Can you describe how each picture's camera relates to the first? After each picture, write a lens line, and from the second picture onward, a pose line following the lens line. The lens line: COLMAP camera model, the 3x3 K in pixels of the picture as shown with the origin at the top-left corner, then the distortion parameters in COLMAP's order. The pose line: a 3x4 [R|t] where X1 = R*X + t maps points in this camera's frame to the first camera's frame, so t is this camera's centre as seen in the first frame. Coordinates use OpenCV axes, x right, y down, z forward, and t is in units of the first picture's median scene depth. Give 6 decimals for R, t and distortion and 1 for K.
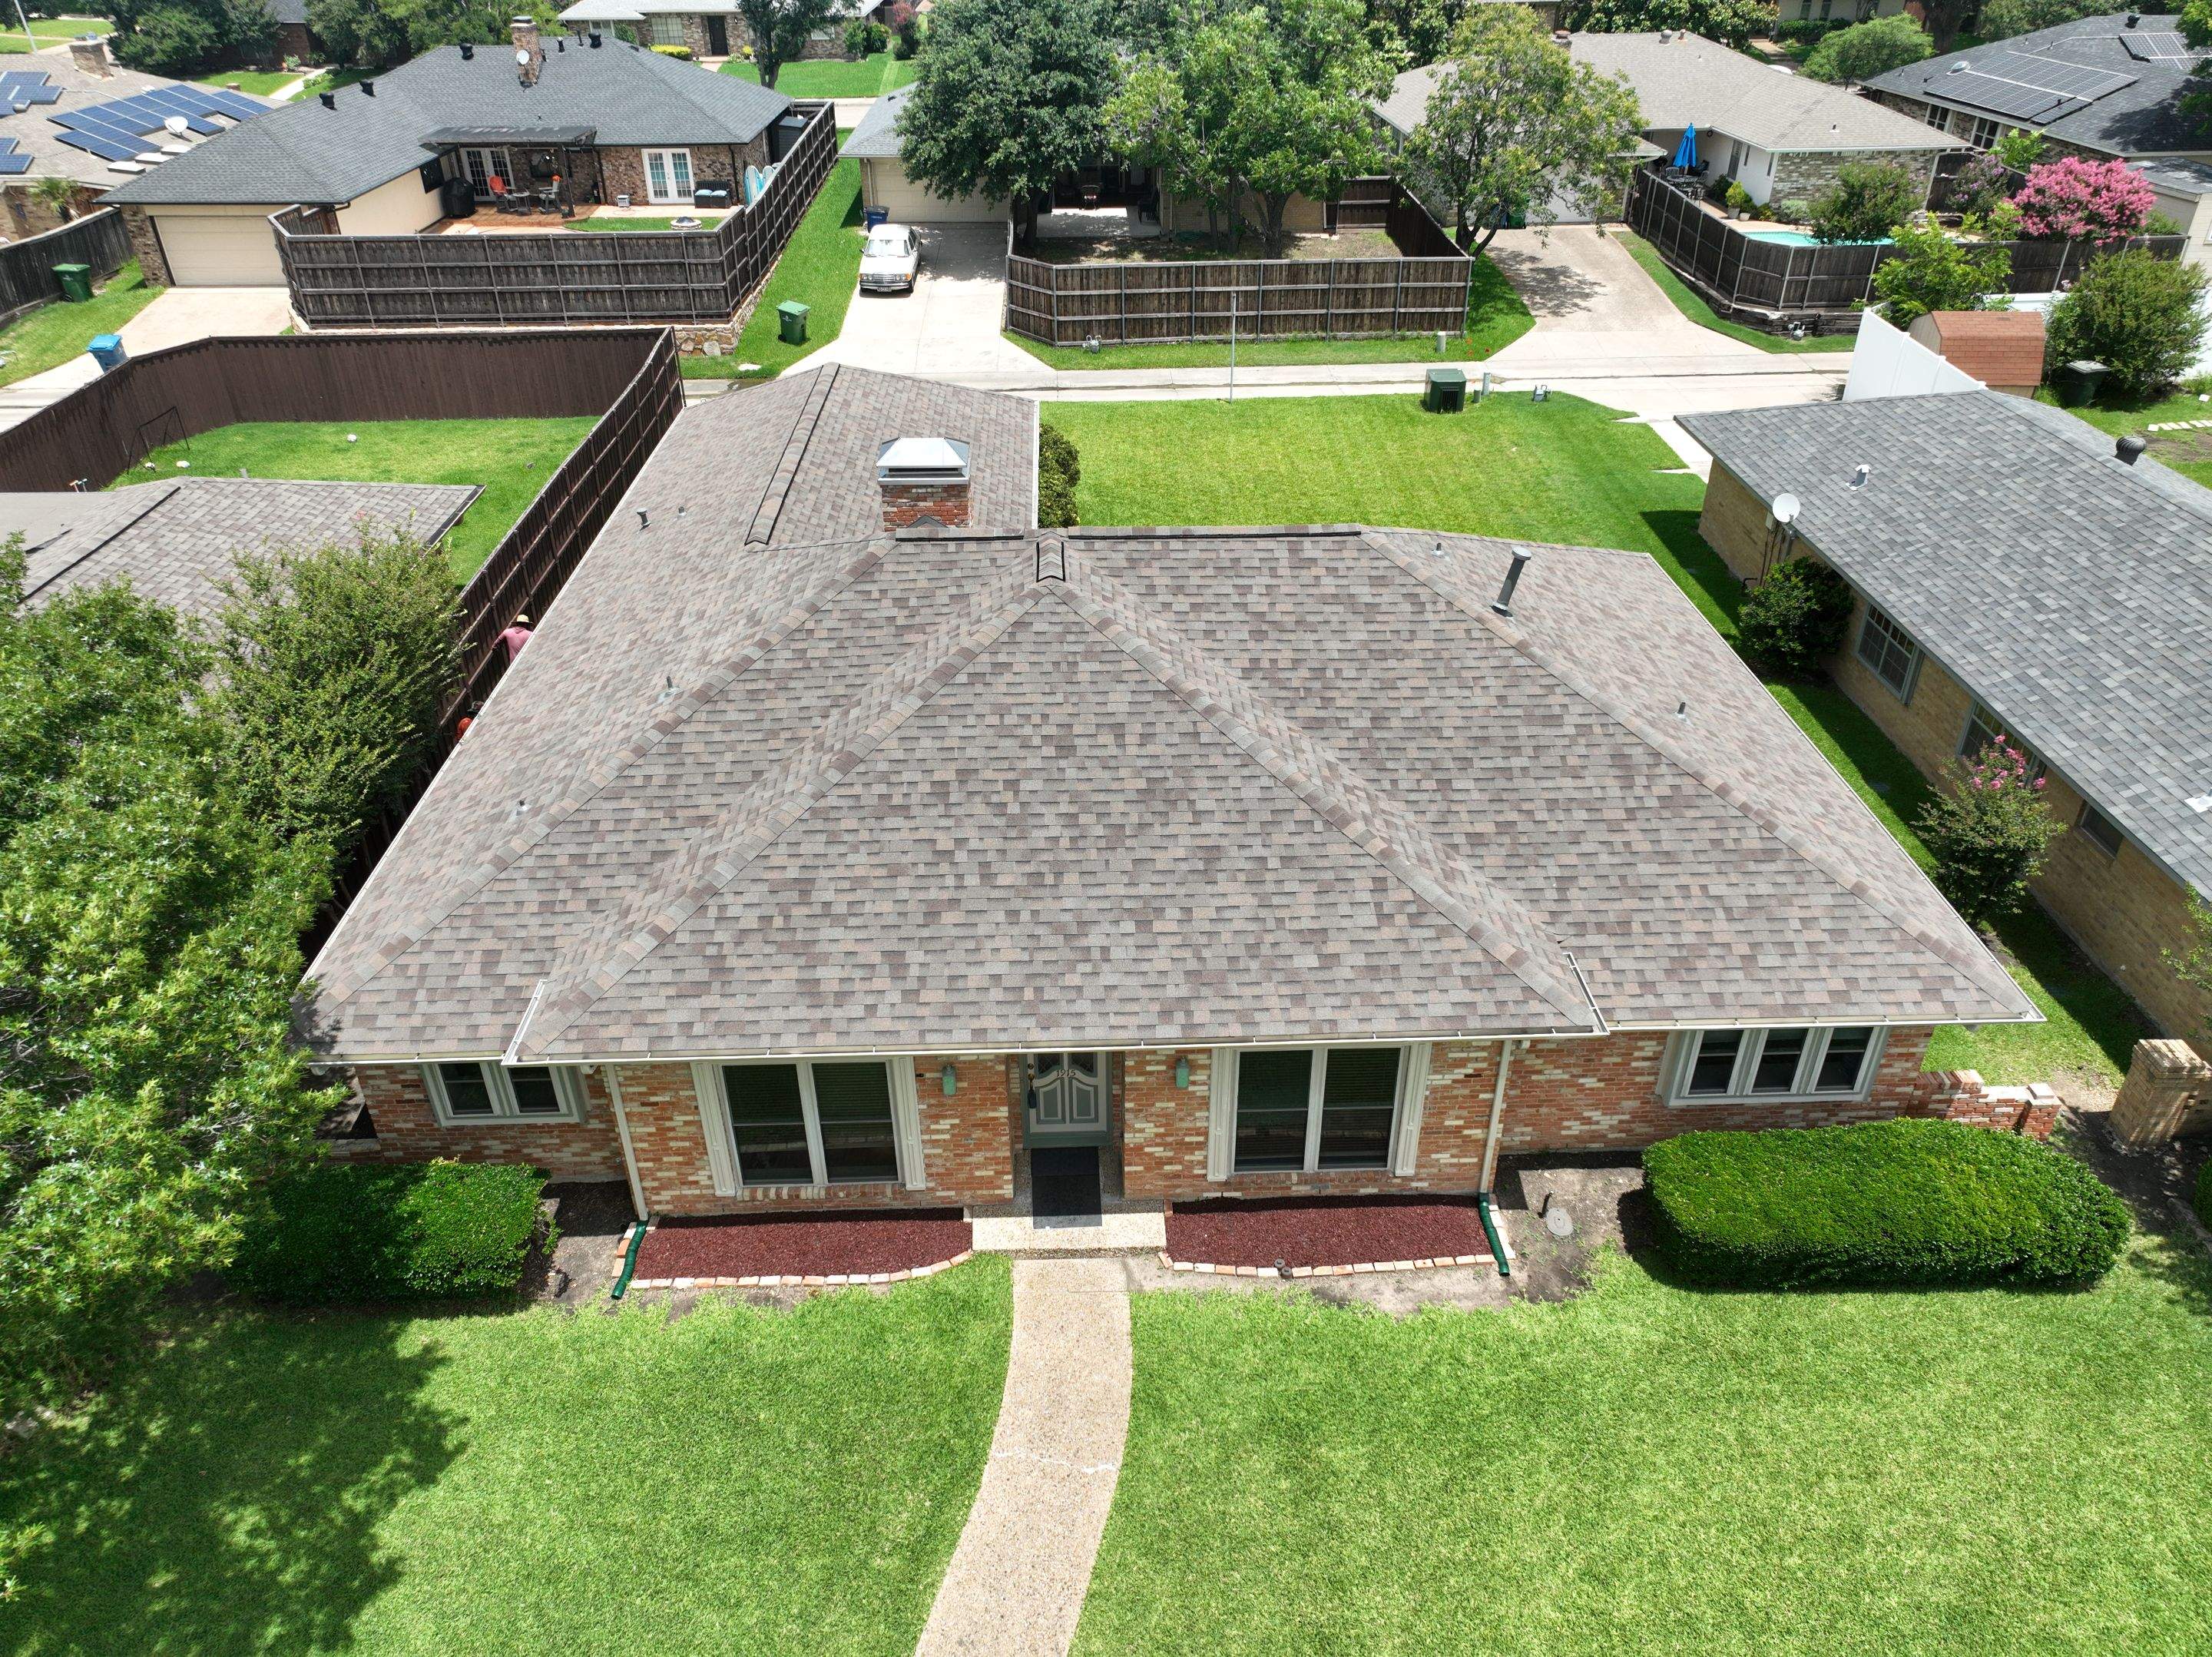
lens RADIAL K [[1546.1, 0, 1104.7], [0, 1546.1, 824.8], [0, 0, 1]] dist [0.002305, 0.006493]
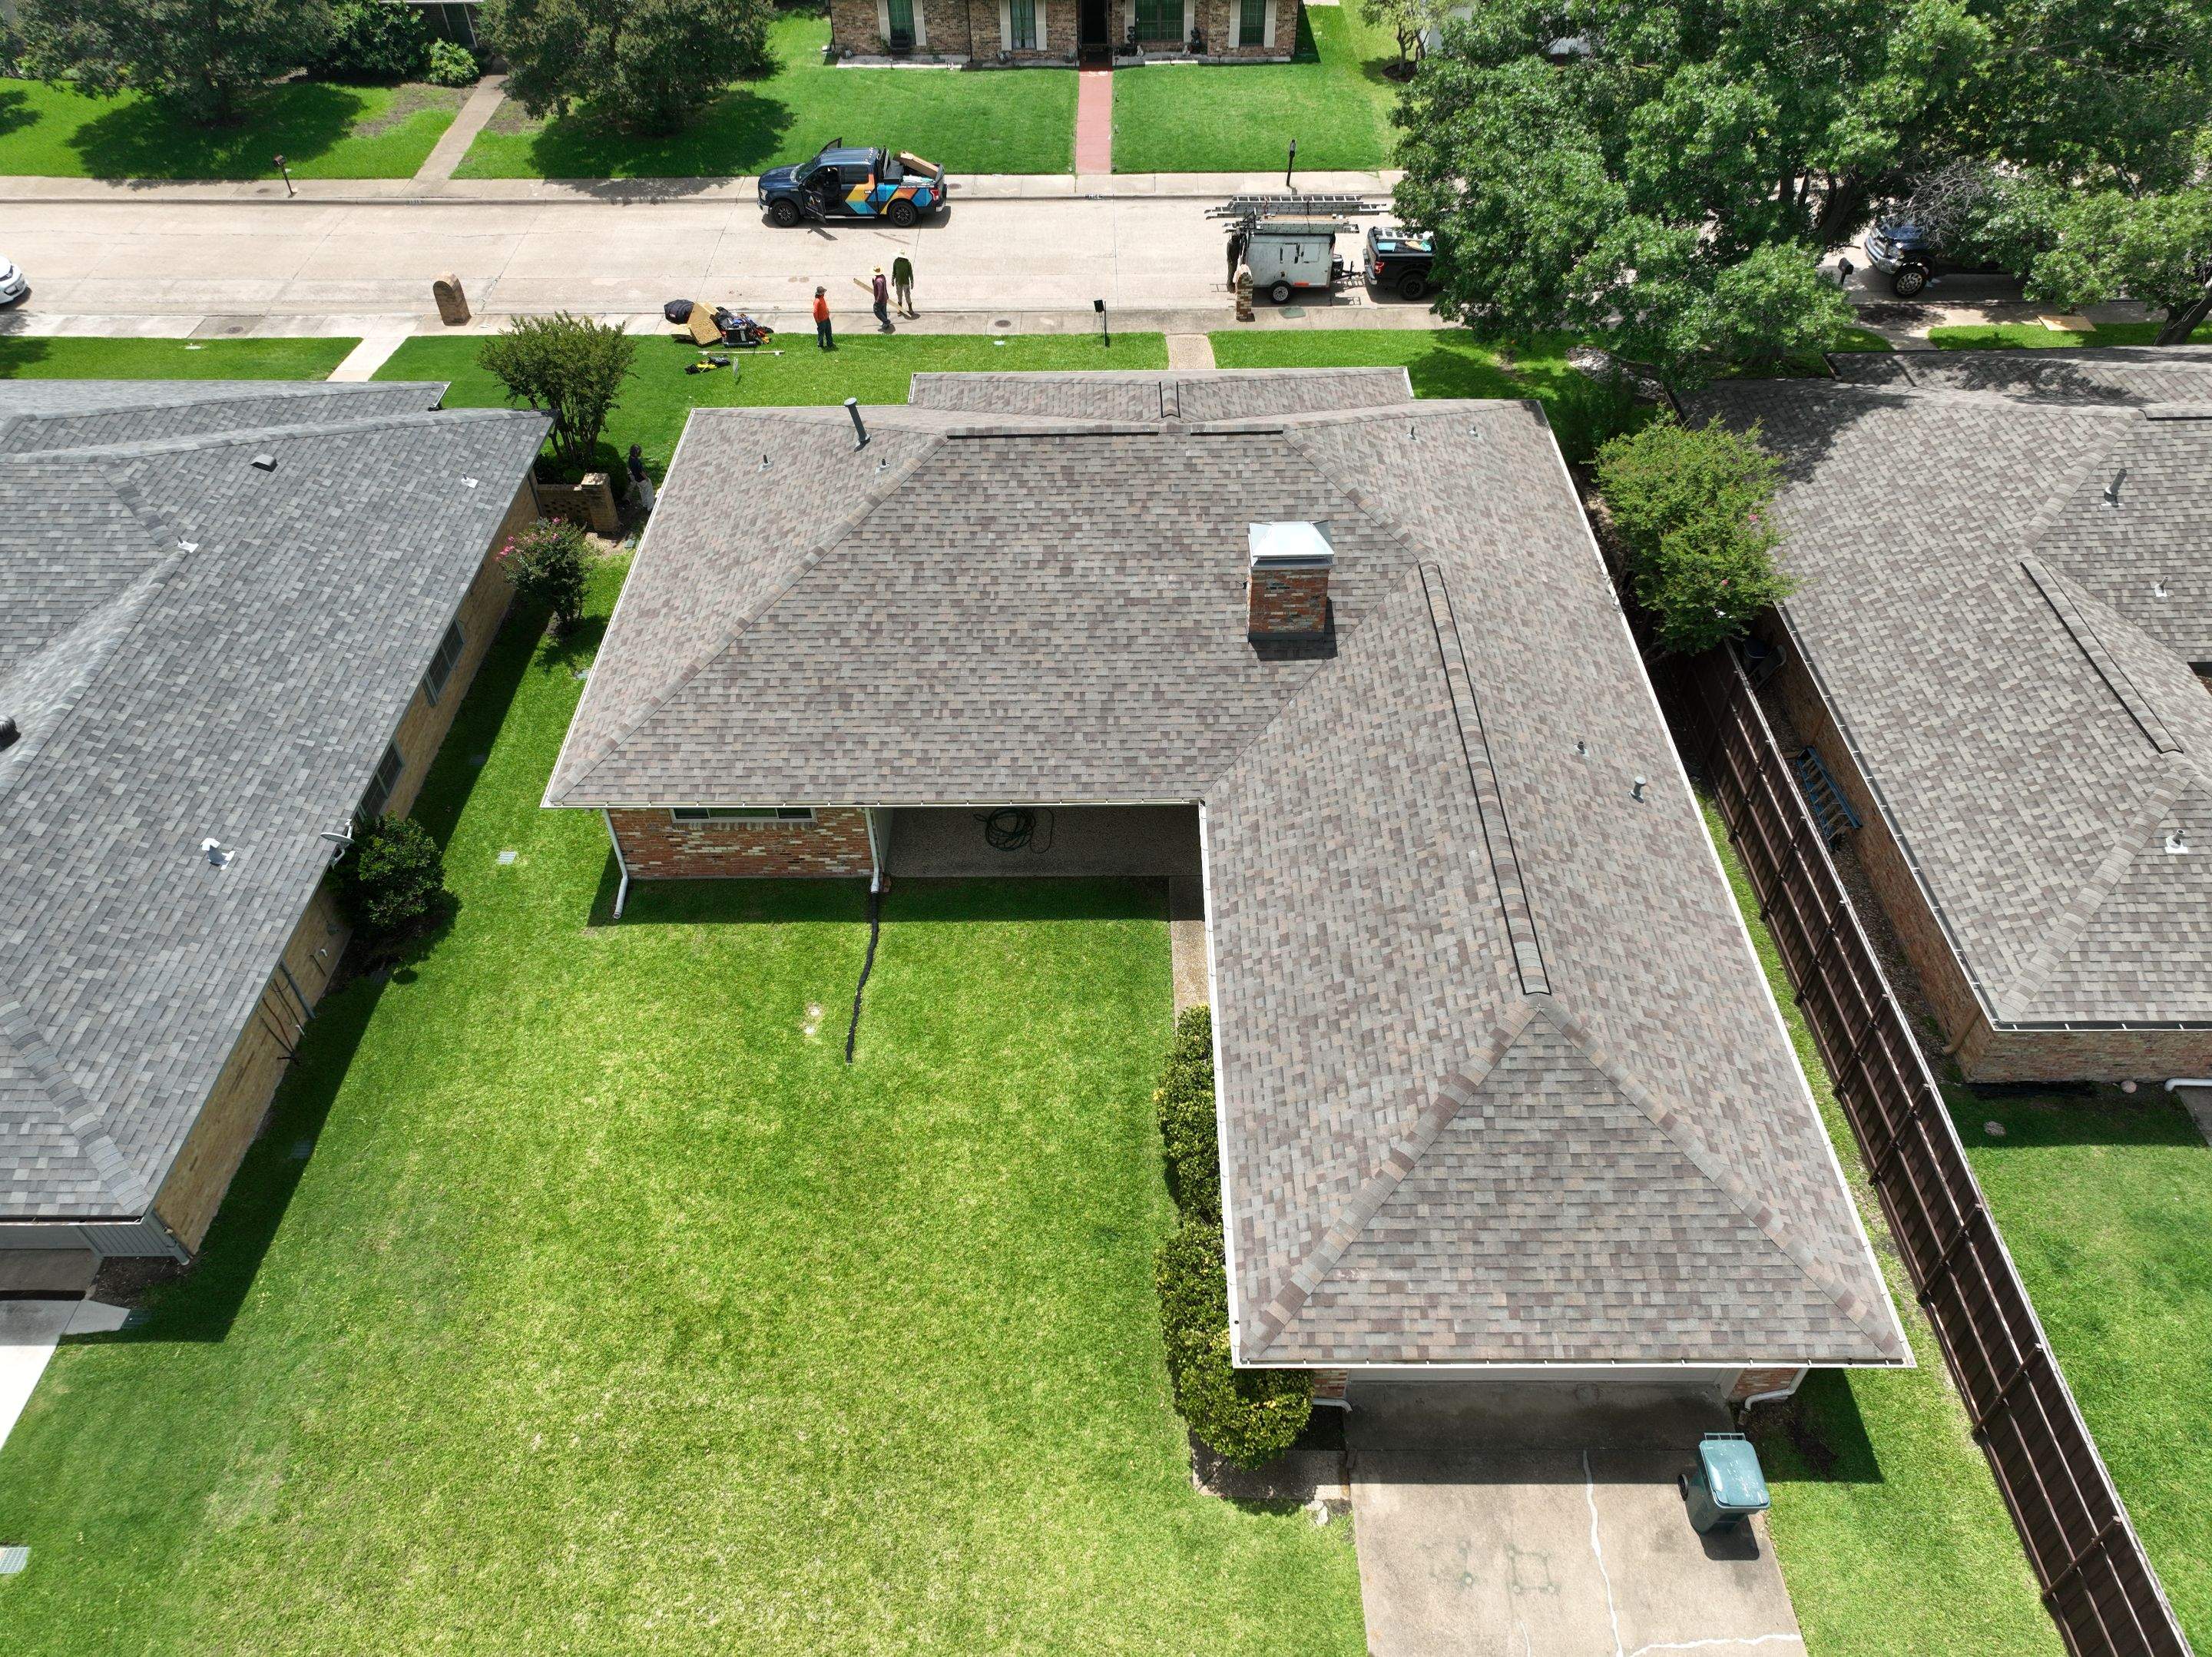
lens RADIAL K [[1544.3, 0, 1109.2], [0, 1544.3, 828.3], [0, 0, 1]] dist [0.006425, 0.004987]
pose [[-0.999290, -0.008413, 0.036727, -0.038365], [0.033792, 0.231055, 0.972354, -1.683710], [-0.016667, 0.972904, -0.230607, 1.932798]]
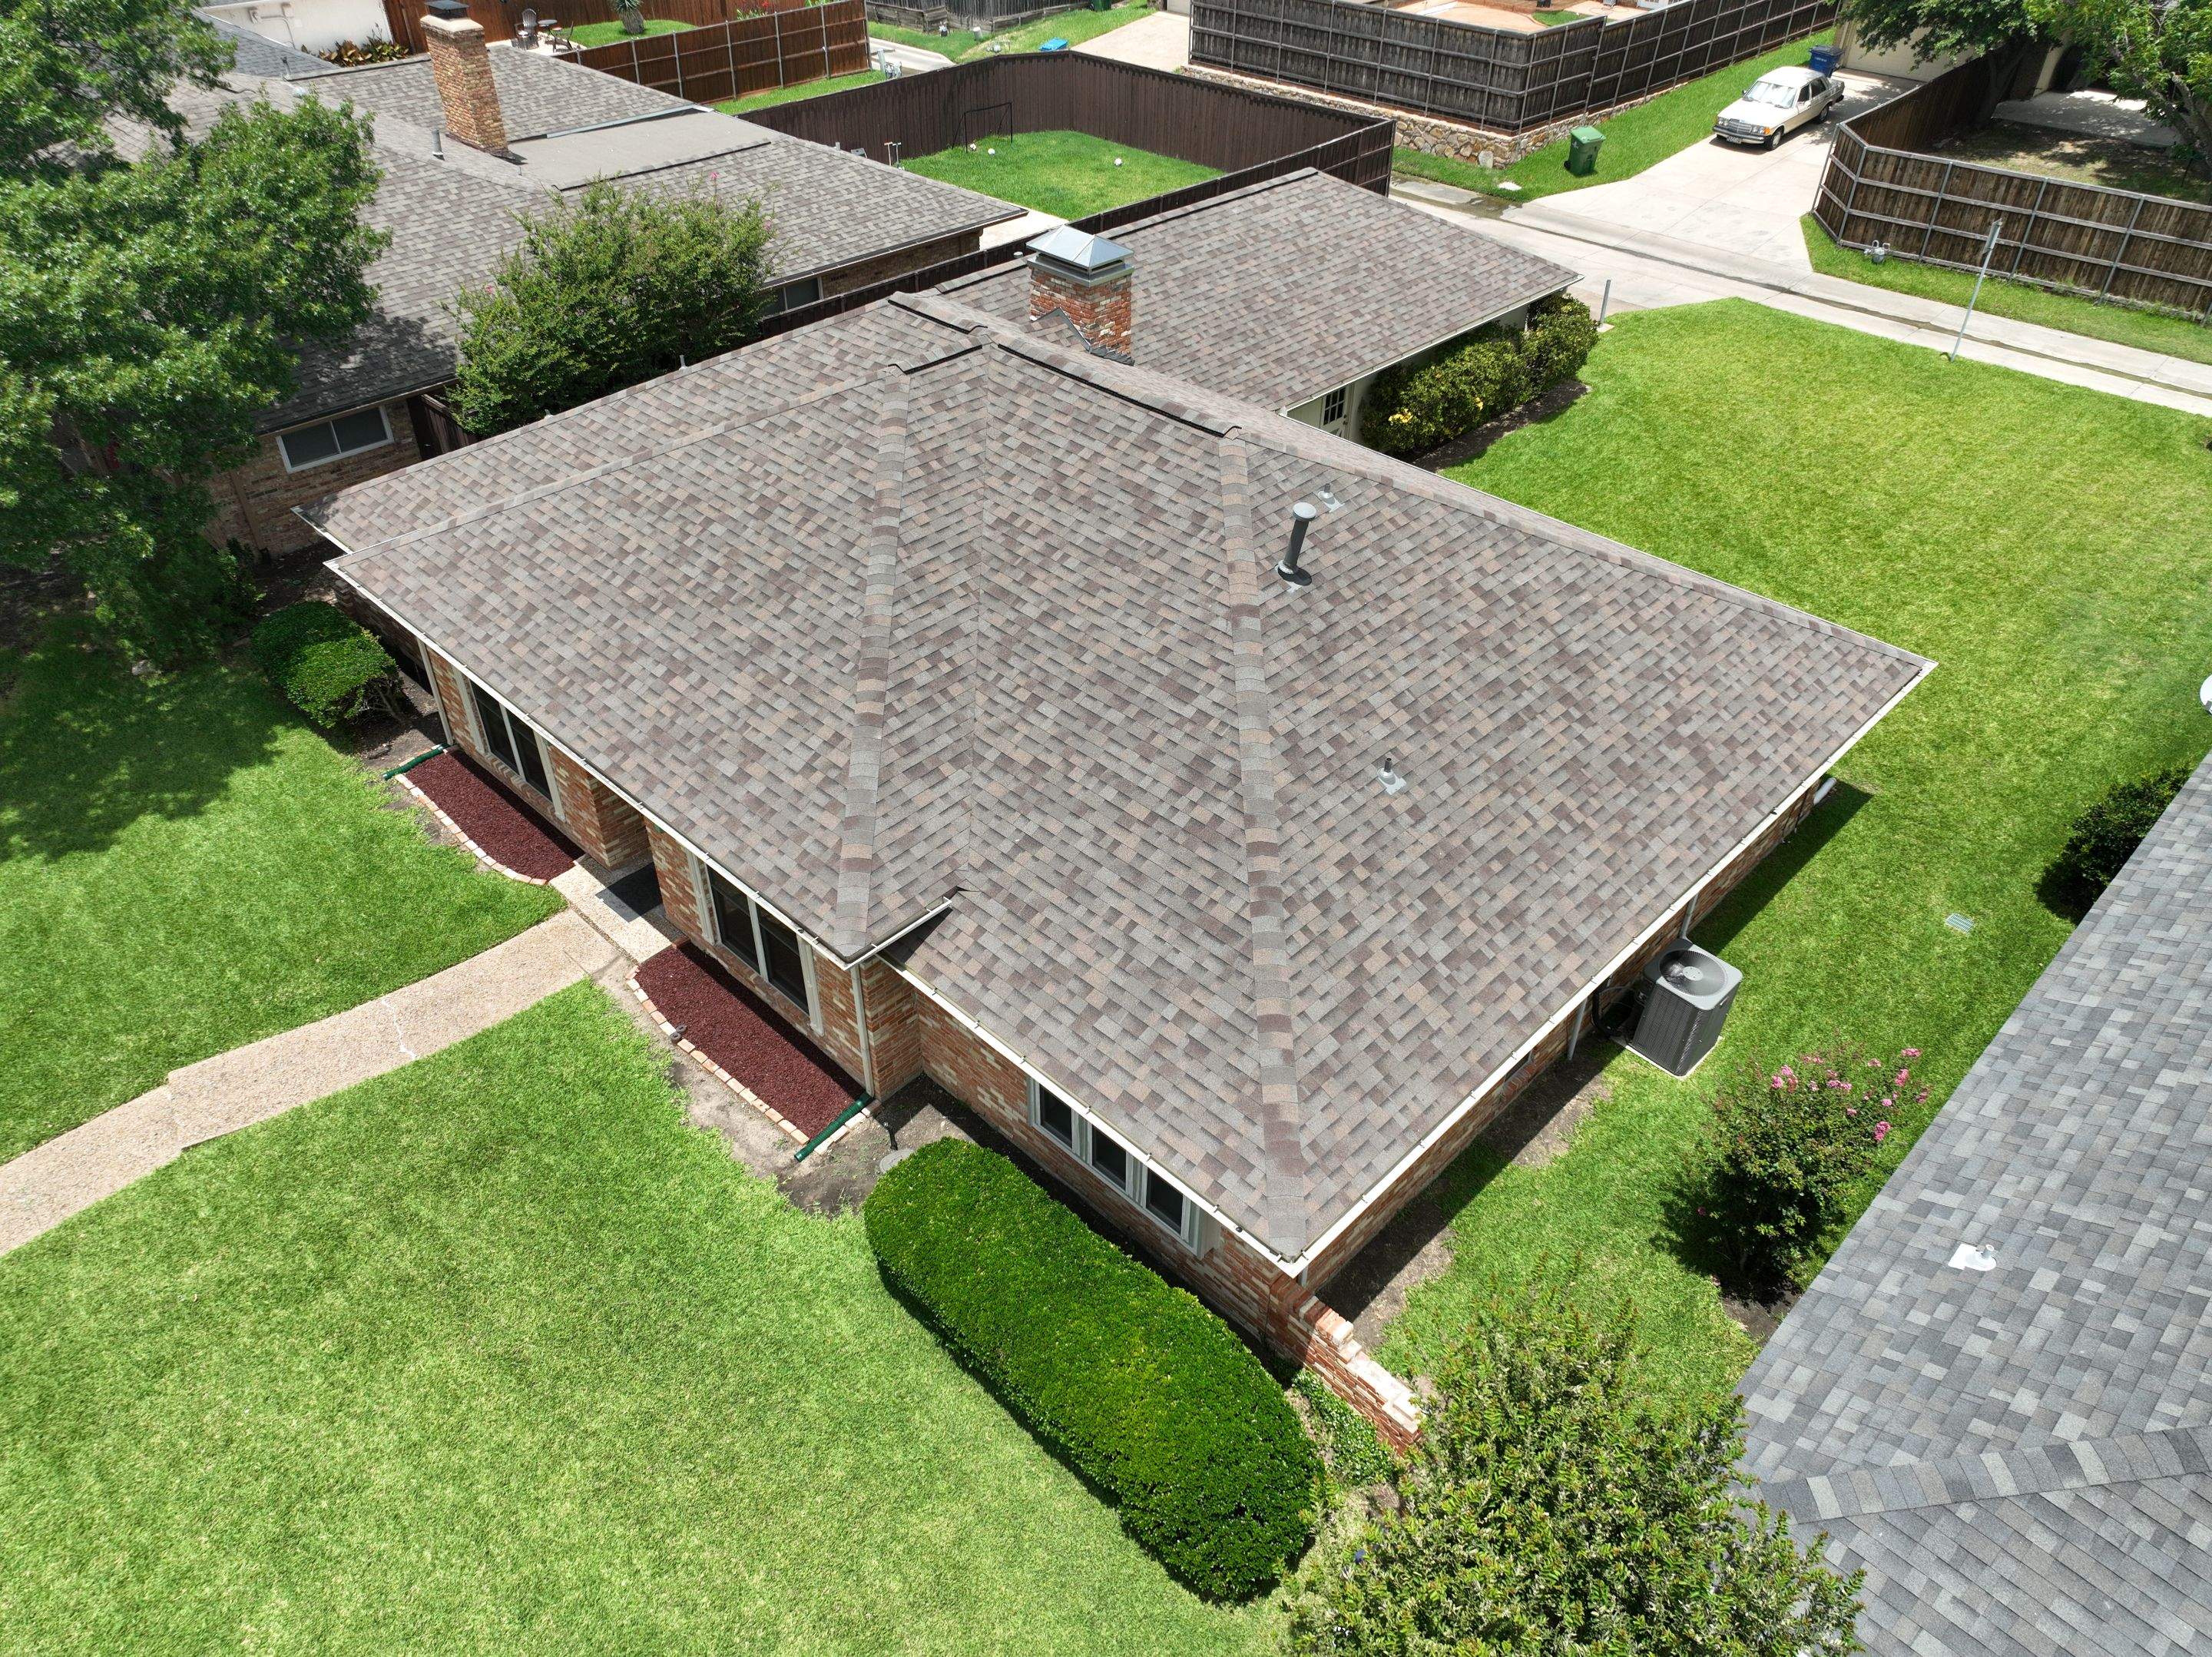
lens RADIAL K [[1541.0, 0, 1104.4], [0, 1541.0, 827.9], [0, 0, 1]] dist [-0.001206, 0.020745]
pose [[0.691526, 0.456926, -0.559473, 0.821309], [-0.393125, 0.887831, 0.239184, -0.200805], [0.606006, 0.054541, 0.793588, 0.320559]]
